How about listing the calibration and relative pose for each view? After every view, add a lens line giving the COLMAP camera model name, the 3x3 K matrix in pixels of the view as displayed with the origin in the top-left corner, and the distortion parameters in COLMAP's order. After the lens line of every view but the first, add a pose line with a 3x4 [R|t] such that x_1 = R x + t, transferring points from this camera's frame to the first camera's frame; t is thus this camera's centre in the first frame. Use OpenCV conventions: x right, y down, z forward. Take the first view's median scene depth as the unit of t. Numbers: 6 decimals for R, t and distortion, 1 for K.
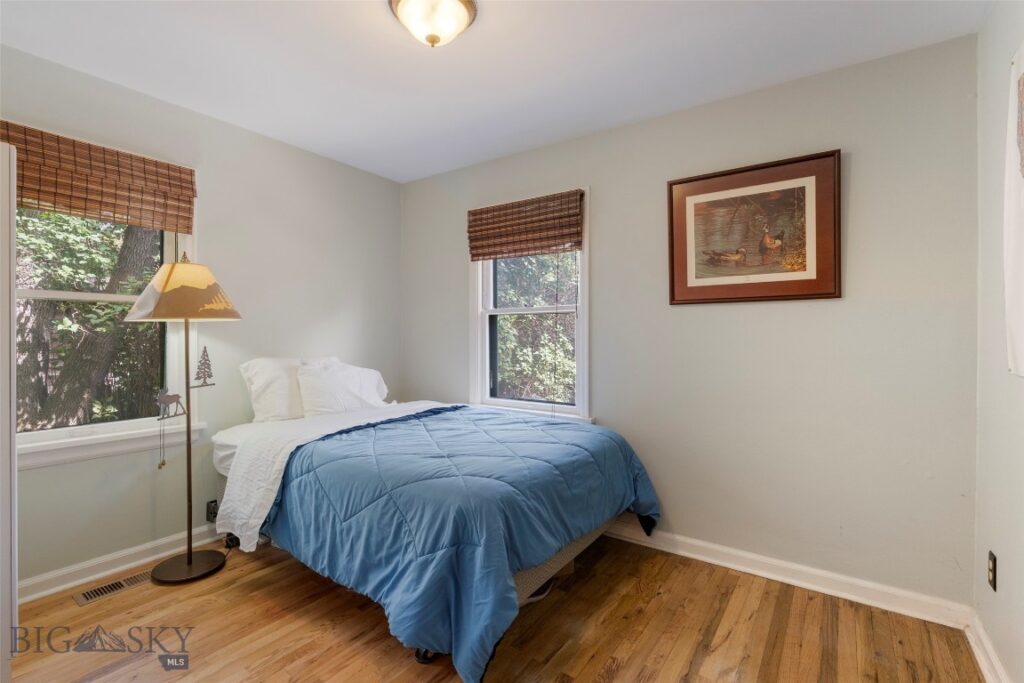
lens RADIAL K [[461.5, 0, 507.2], [0, 461.5, 336.2], [0, 0, 1]] dist [-0.008272, 0.001919]
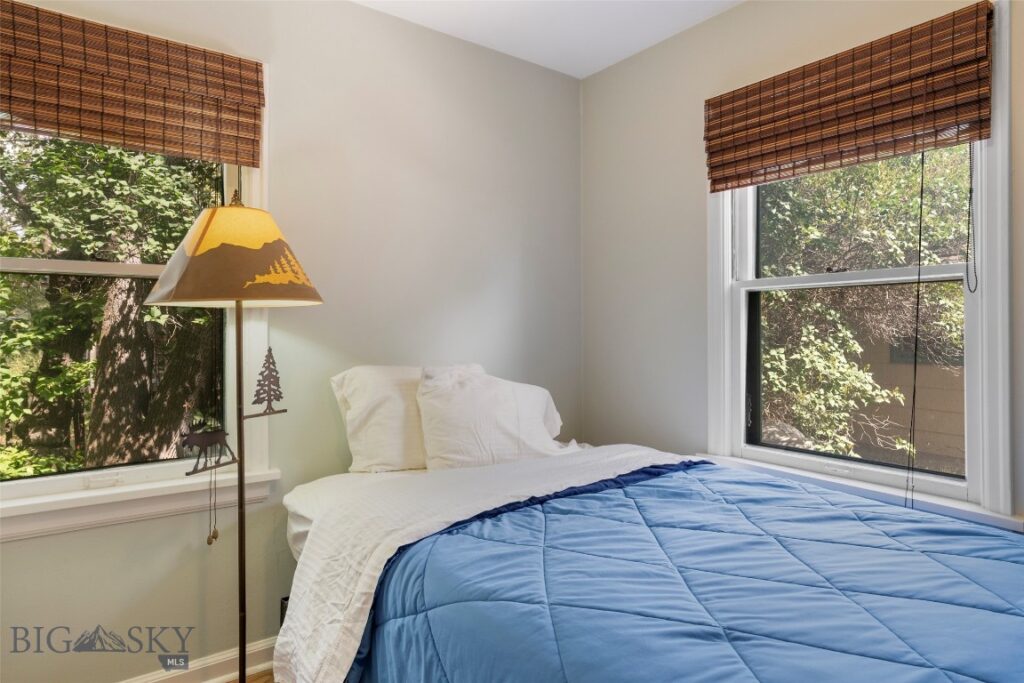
lens RADIAL K [[597.1, 0, 512.3], [0, 597.1, 335.2], [0, 0, 1]] dist [0.020244, 0.000734]
pose [[0.950353, 0.002690, -0.311162, -0.099090], [0.000885, 0.999935, 0.011346, -0.002786], [0.311172, -0.011058, 0.950289, 0.310190]]
